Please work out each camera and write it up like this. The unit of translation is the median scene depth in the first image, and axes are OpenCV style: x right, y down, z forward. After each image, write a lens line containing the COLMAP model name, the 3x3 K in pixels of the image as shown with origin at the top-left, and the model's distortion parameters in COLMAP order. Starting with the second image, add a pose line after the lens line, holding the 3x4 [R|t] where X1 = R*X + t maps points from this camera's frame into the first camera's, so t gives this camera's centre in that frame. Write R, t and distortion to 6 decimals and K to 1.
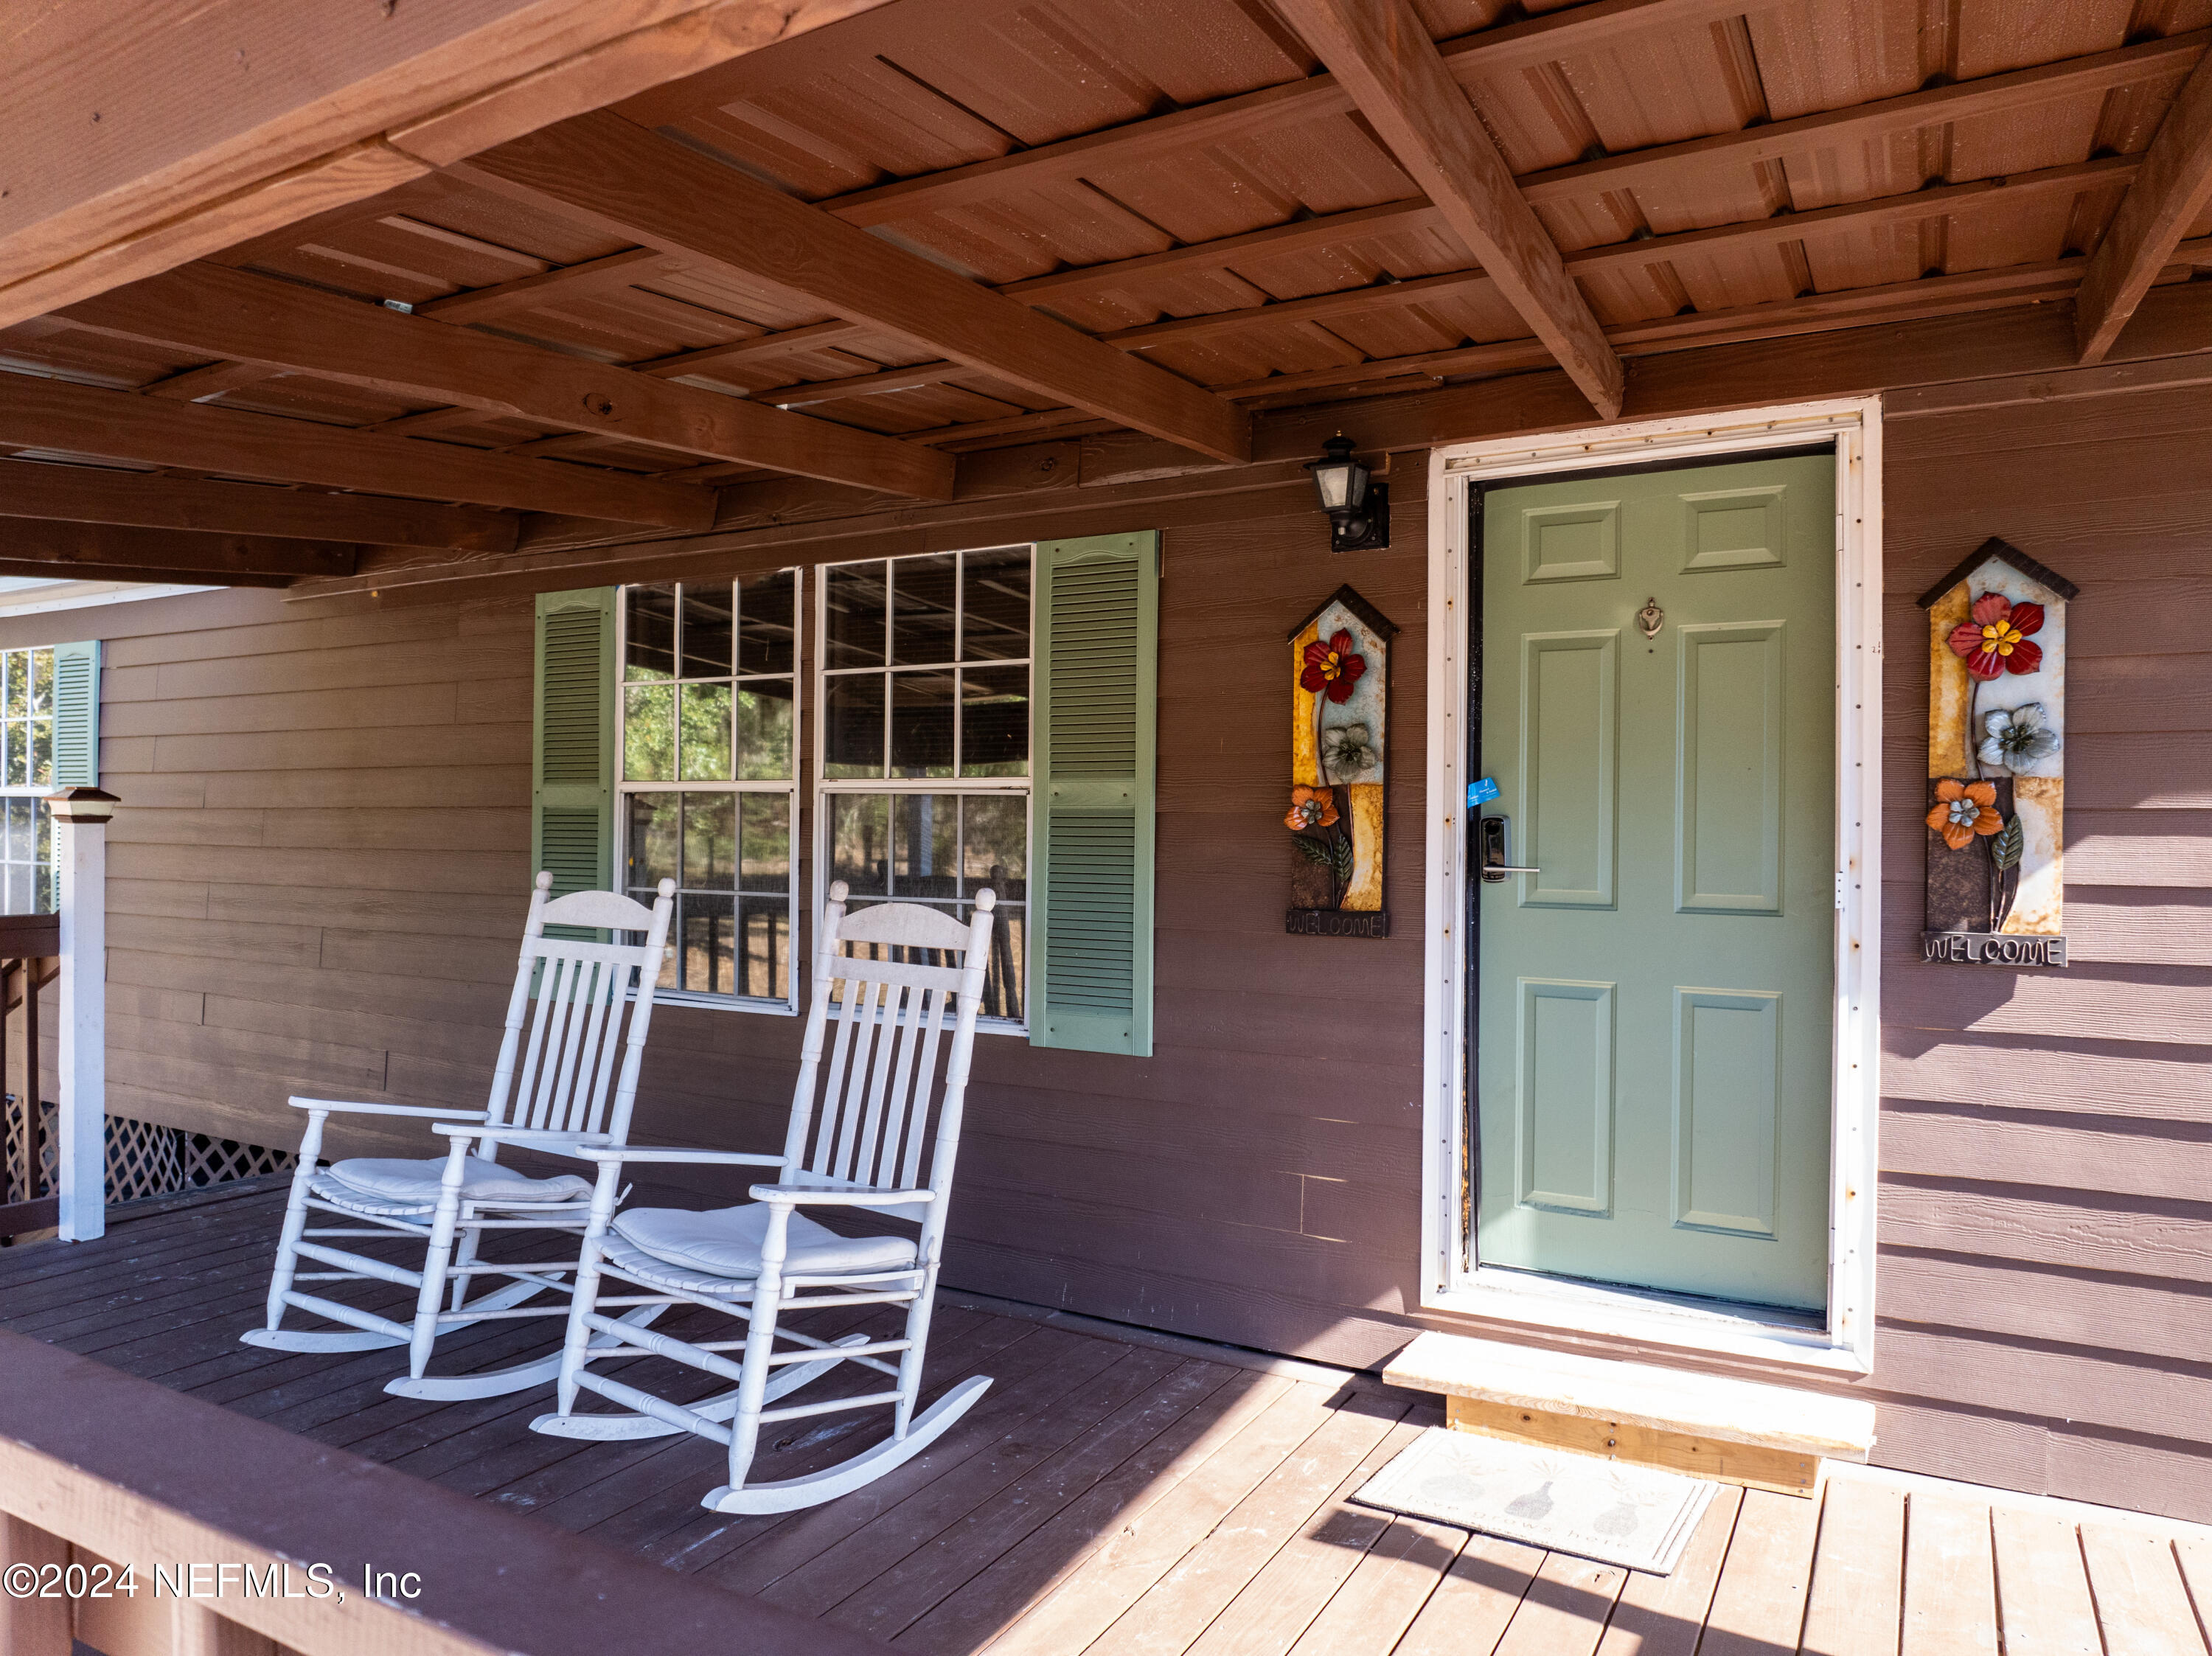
lens RADIAL K [[1557.0, 0, 1101.6], [0, 1557.0, 828.8], [0, 0, 1]] dist [-0.037728, -0.001384]
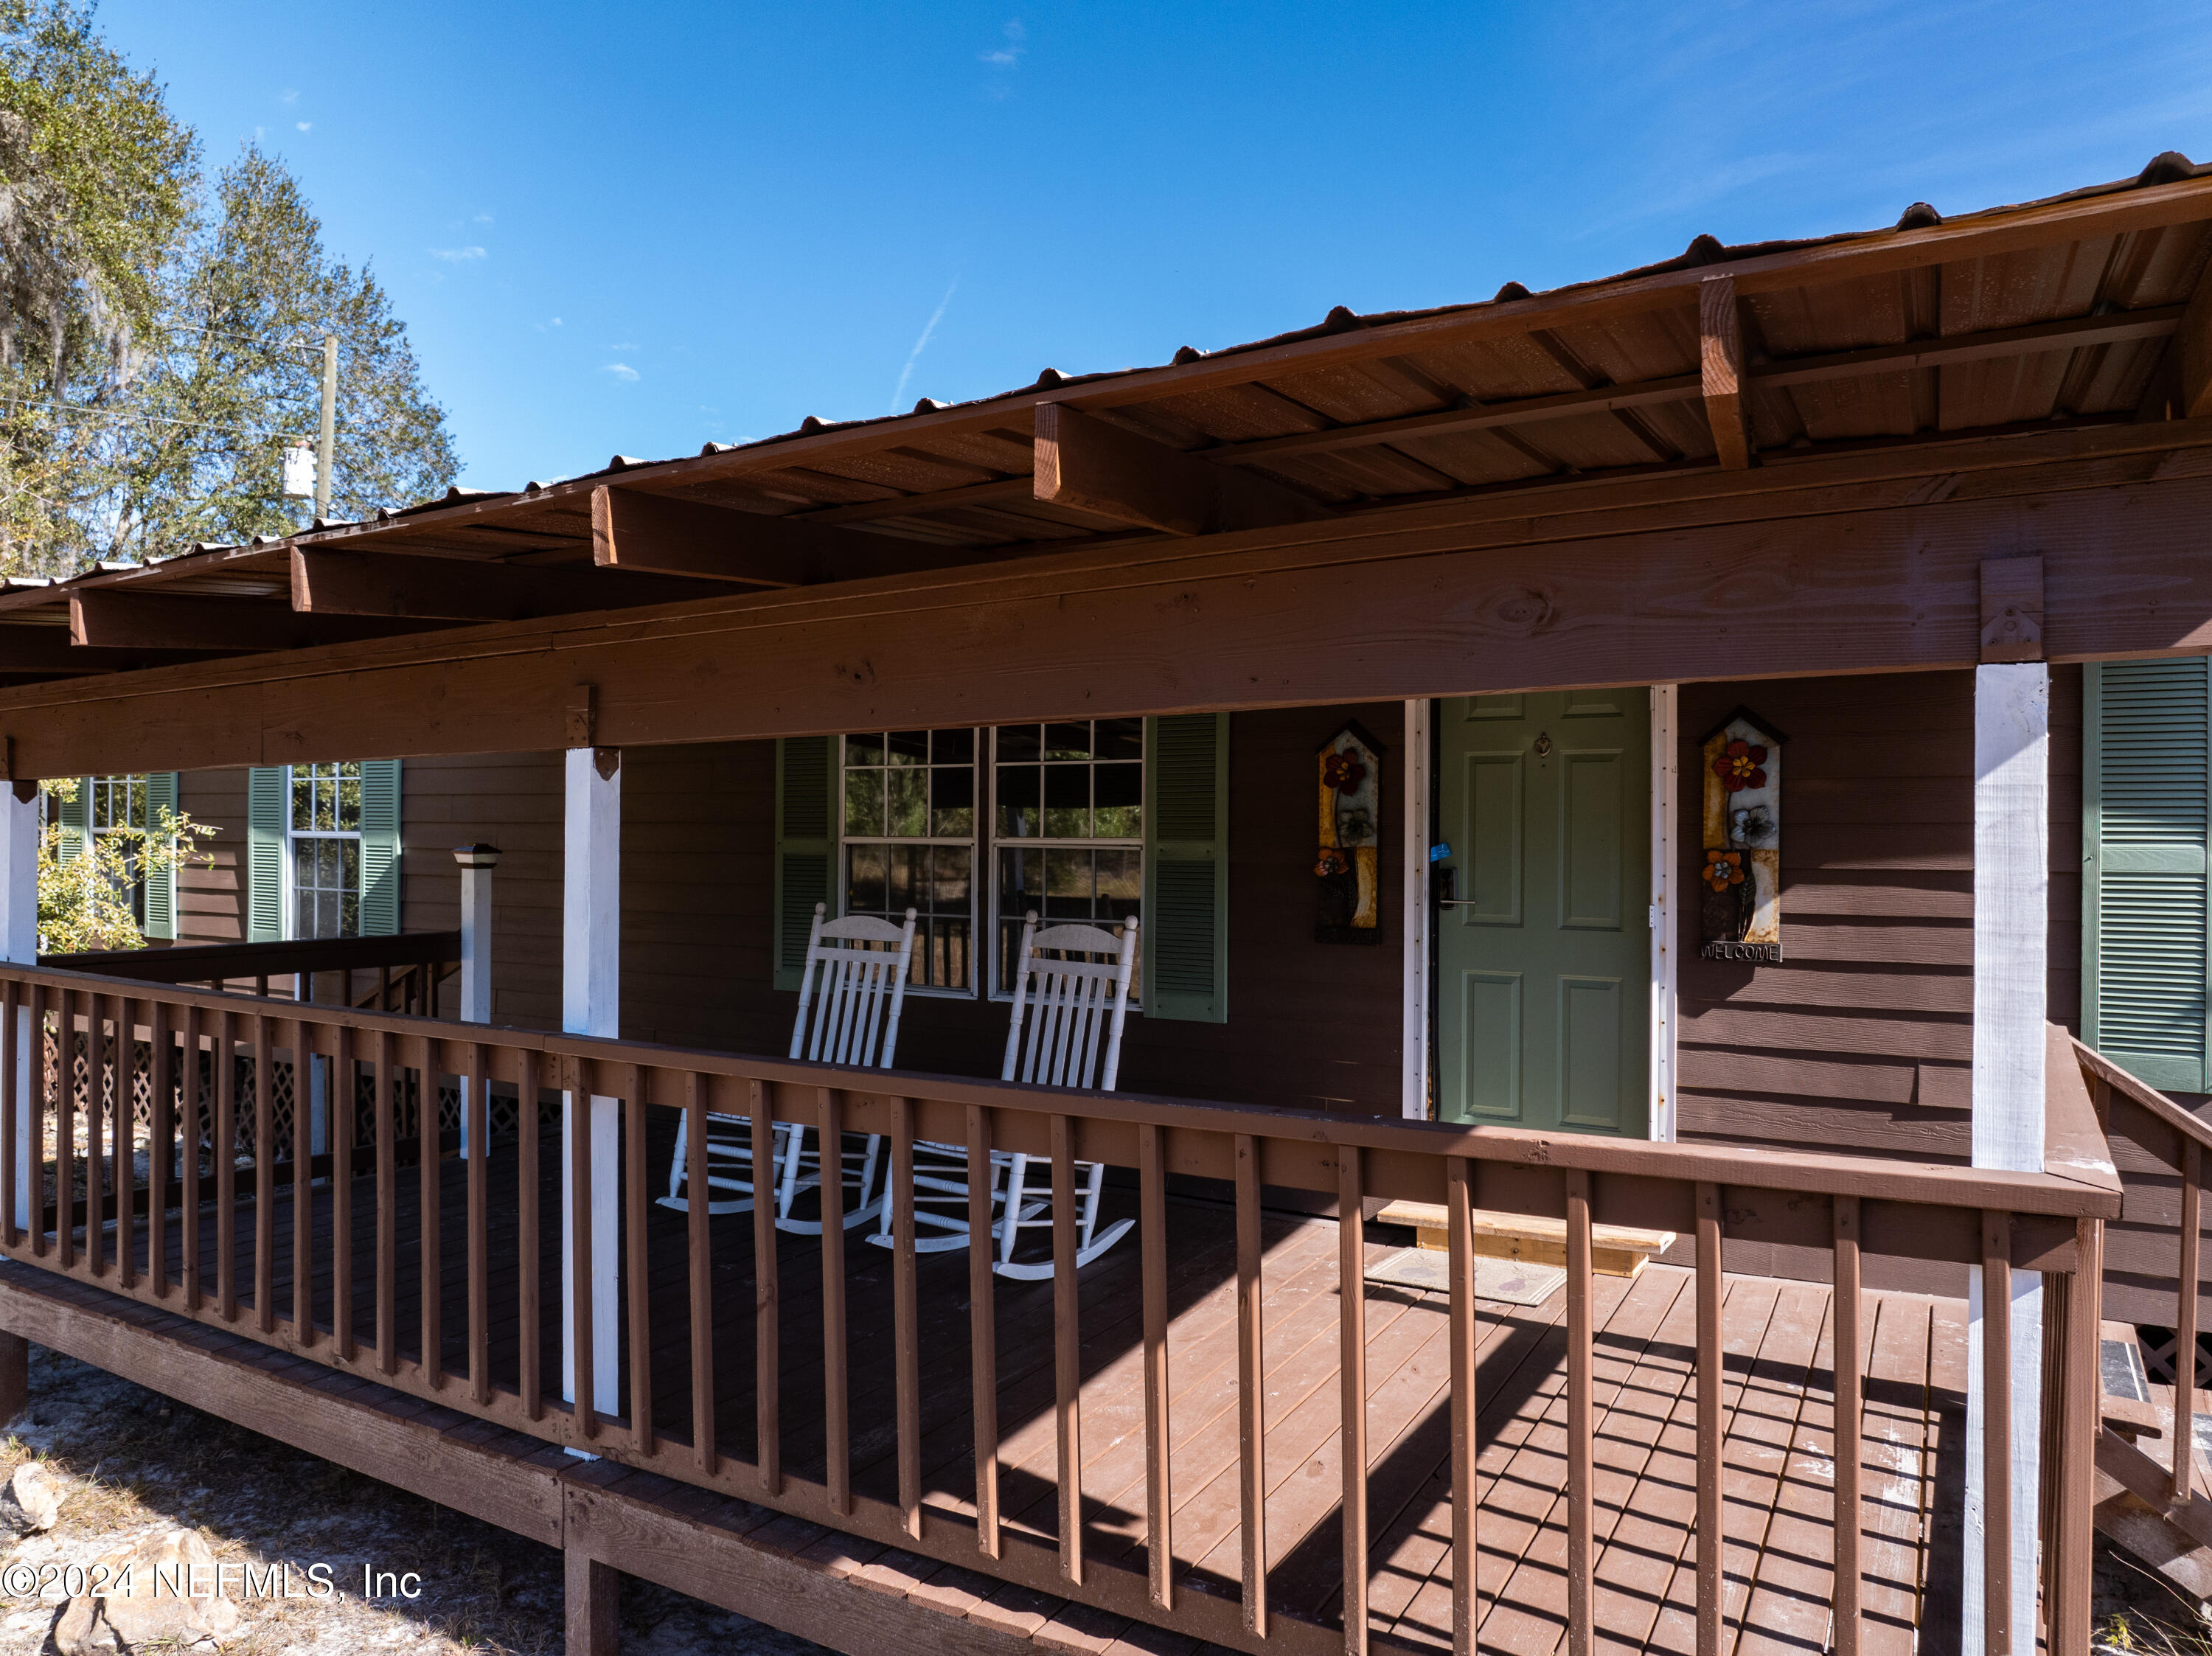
lens RADIAL K [[1557.0, 0, 1101.6], [0, 1557.0, 828.8], [0, 0, 1]] dist [-0.037728, -0.001384]
pose [[0.999978, -0.003583, -0.005657, -0.093625], [0.003571, 0.999992, -0.002052, -0.048036], [0.005664, 0.002032, 0.999982, -0.608333]]
